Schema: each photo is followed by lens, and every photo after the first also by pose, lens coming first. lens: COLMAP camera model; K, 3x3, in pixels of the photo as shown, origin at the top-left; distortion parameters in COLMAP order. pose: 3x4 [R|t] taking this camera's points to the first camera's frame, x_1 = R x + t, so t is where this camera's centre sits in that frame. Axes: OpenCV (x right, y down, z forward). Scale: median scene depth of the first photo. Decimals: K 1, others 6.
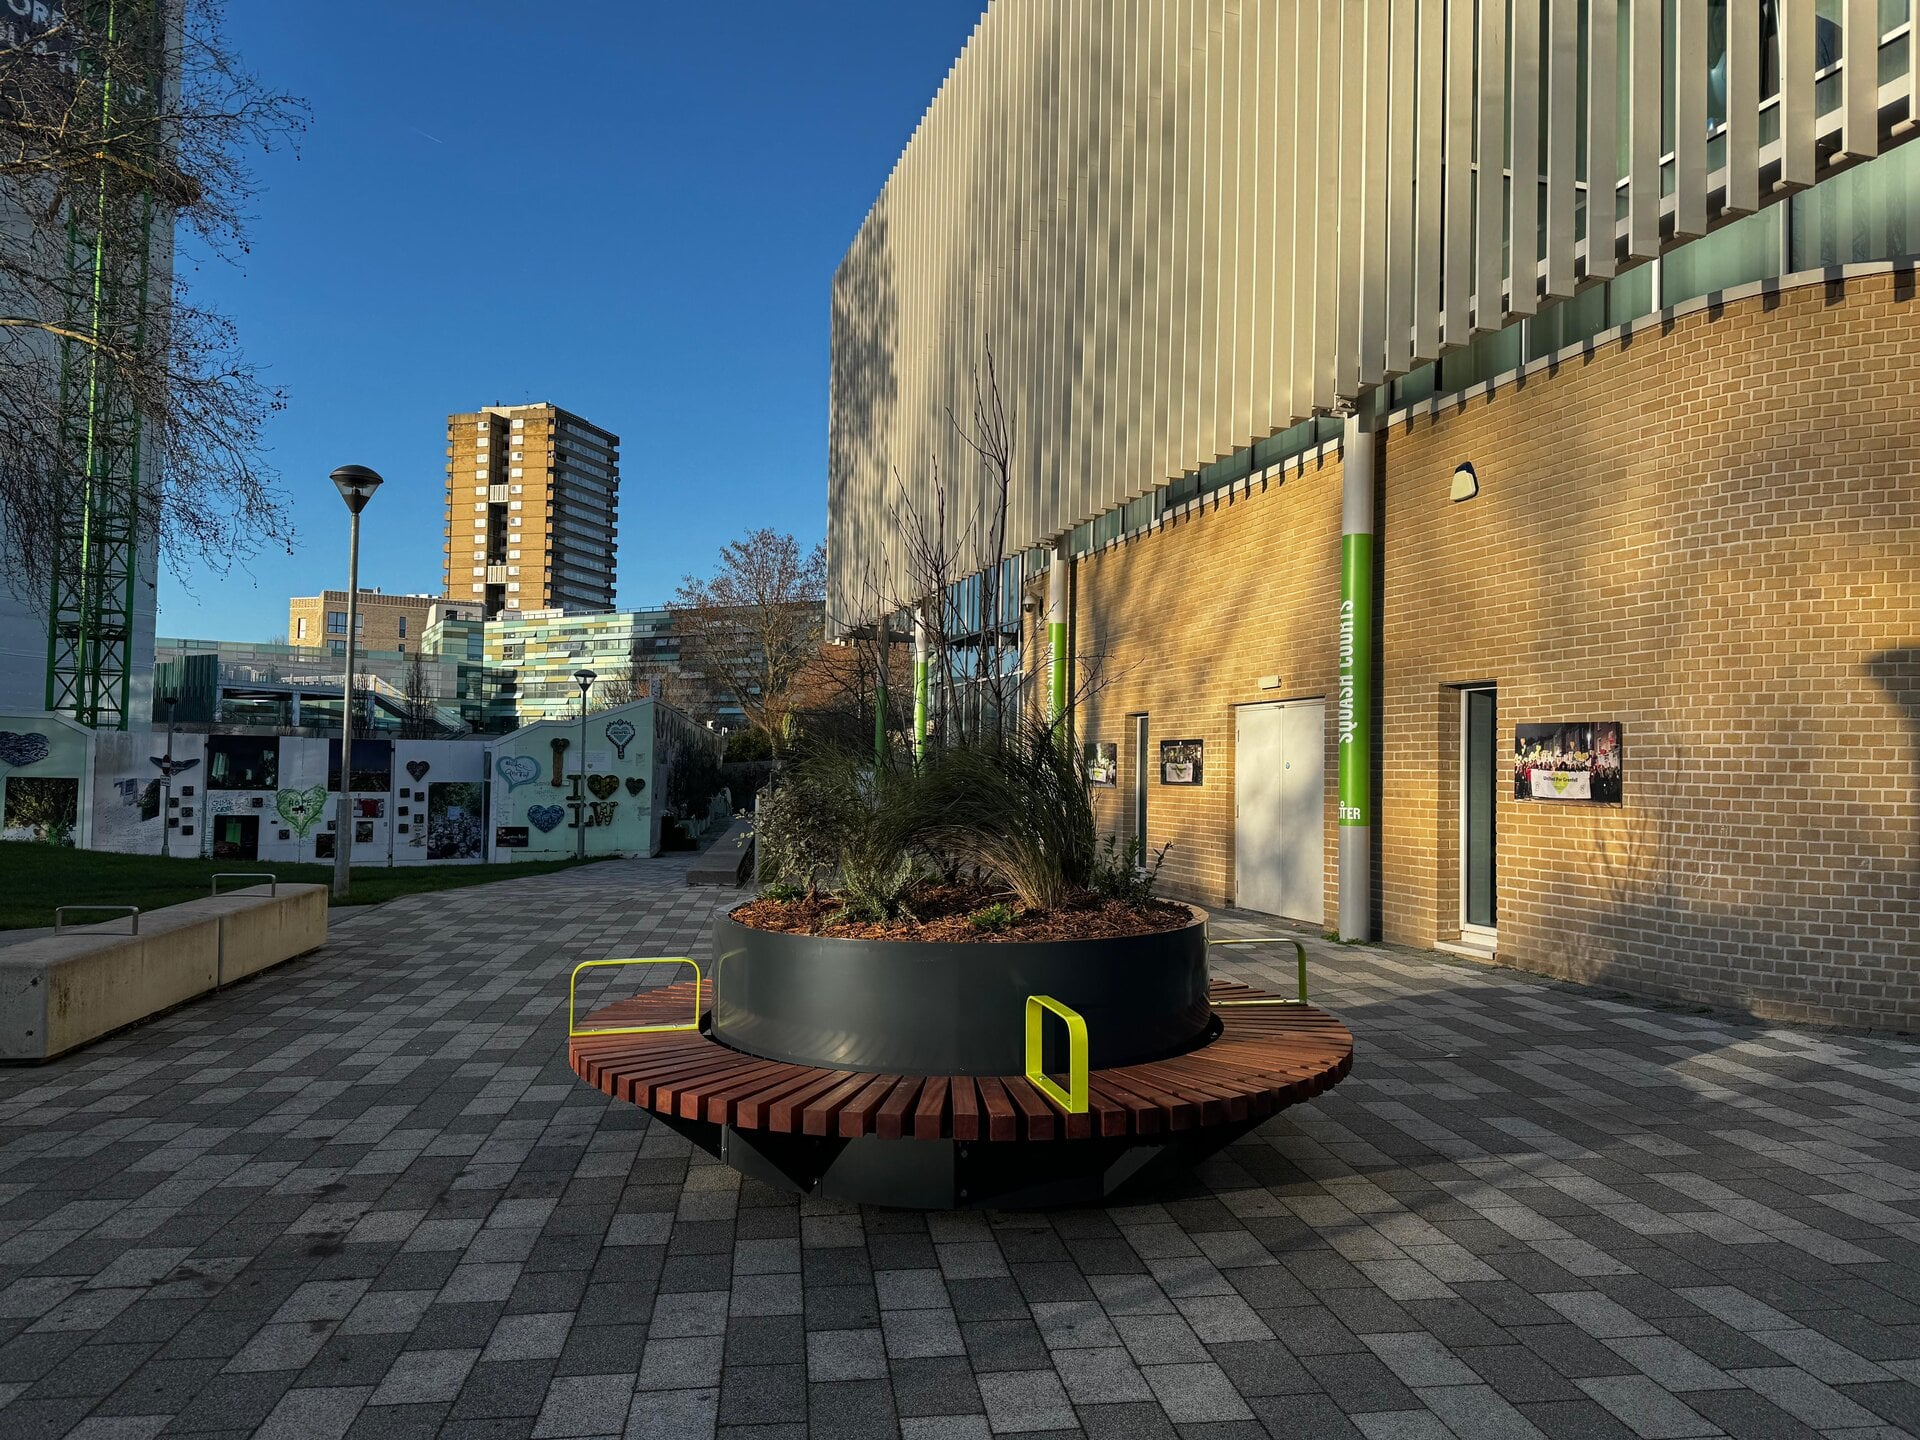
lens RADIAL K [[1337.3, 0, 961.4], [0, 1337.3, 727.7], [0, 0, 1]] dist [0.050884, -0.048414]
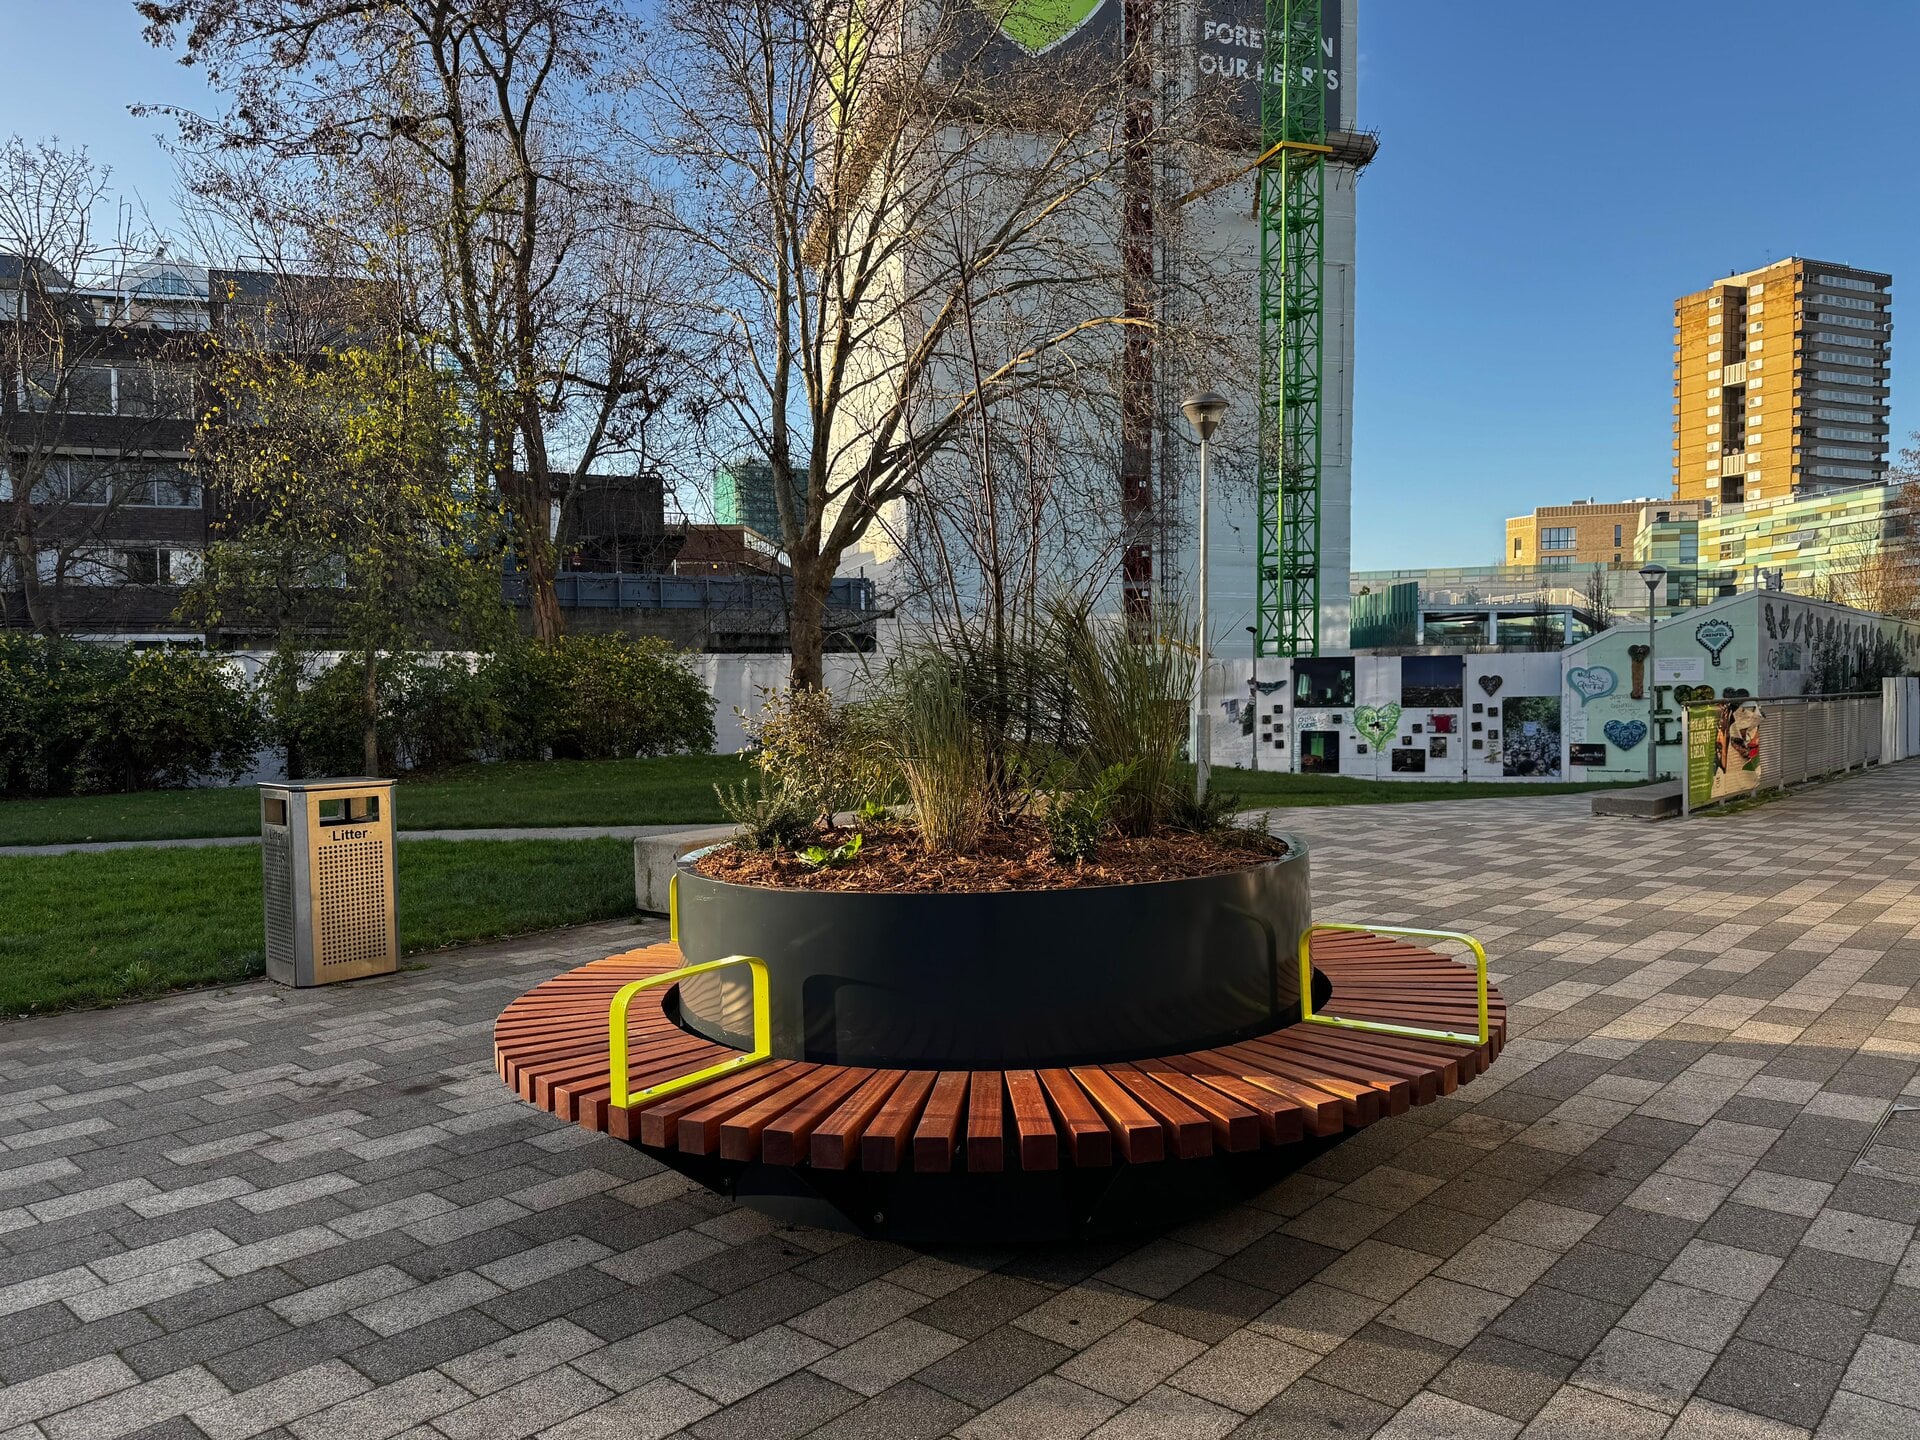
lens RADIAL K [[1337.3, 0, 961.4], [0, 1337.3, 727.7], [0, 0, 1]] dist [0.050884, -0.048414]
pose [[0.648090, -0.002557, -0.761560, 0.092496], [0.050004, 0.997979, 0.039202, 0.004915], [0.759921, -0.063488, 0.646908, 0.073761]]
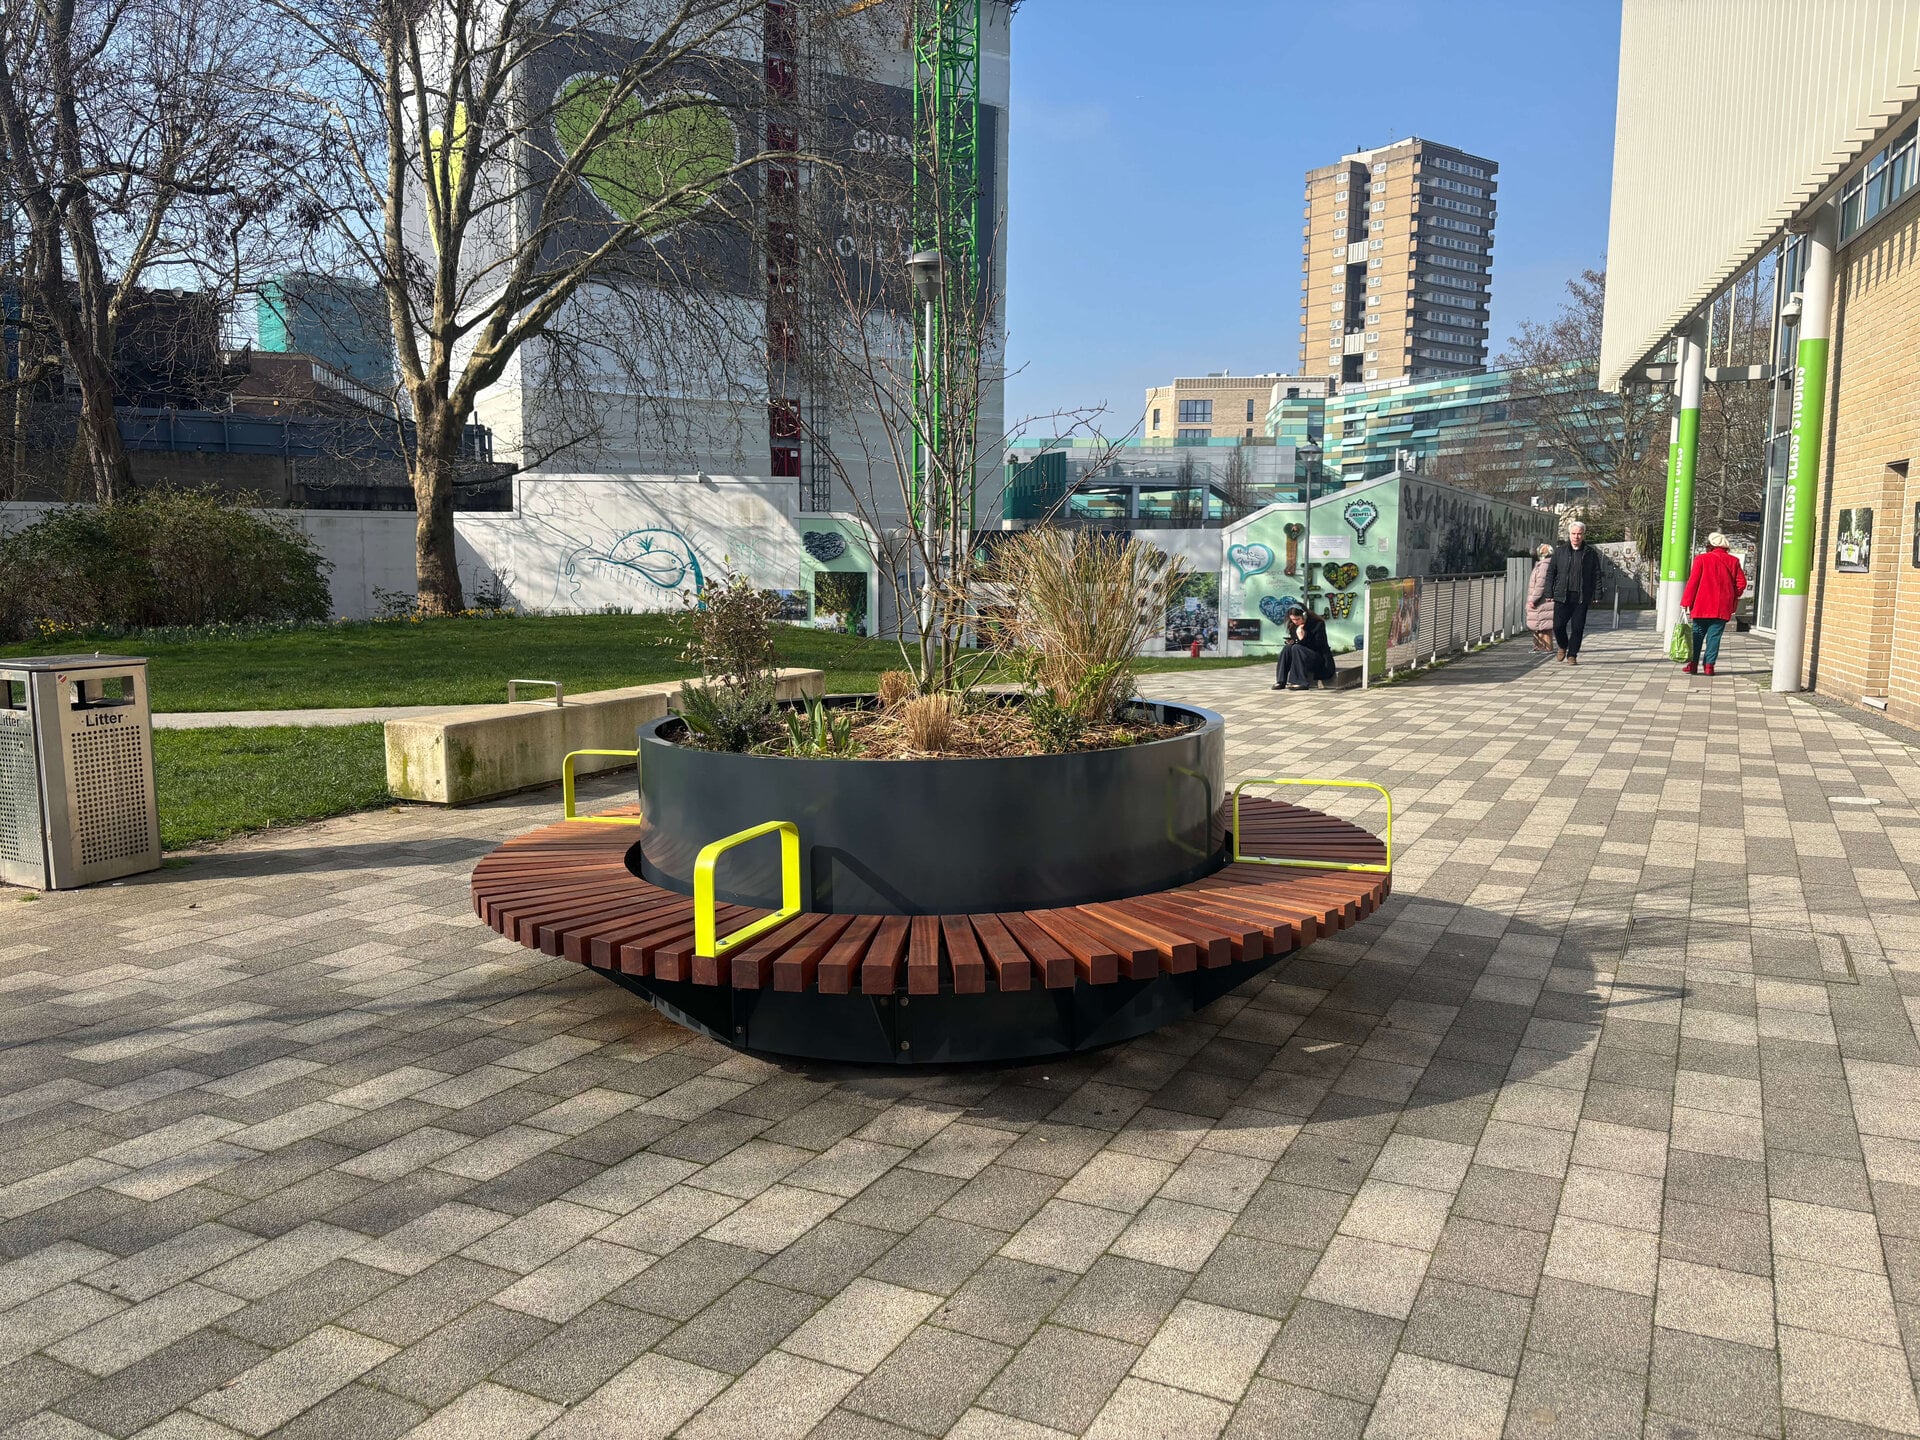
lens RADIAL K [[1448.2, 0, 947.3], [0, 1448.2, 715.9], [0, 0, 1]] dist [0.036786, -0.010910]
pose [[0.818340, 0.047991, -0.572728, 0.083099], [0.032512, 0.991047, 0.129498, 0.002232], [0.573814, -0.124594, 0.809452, 0.040342]]
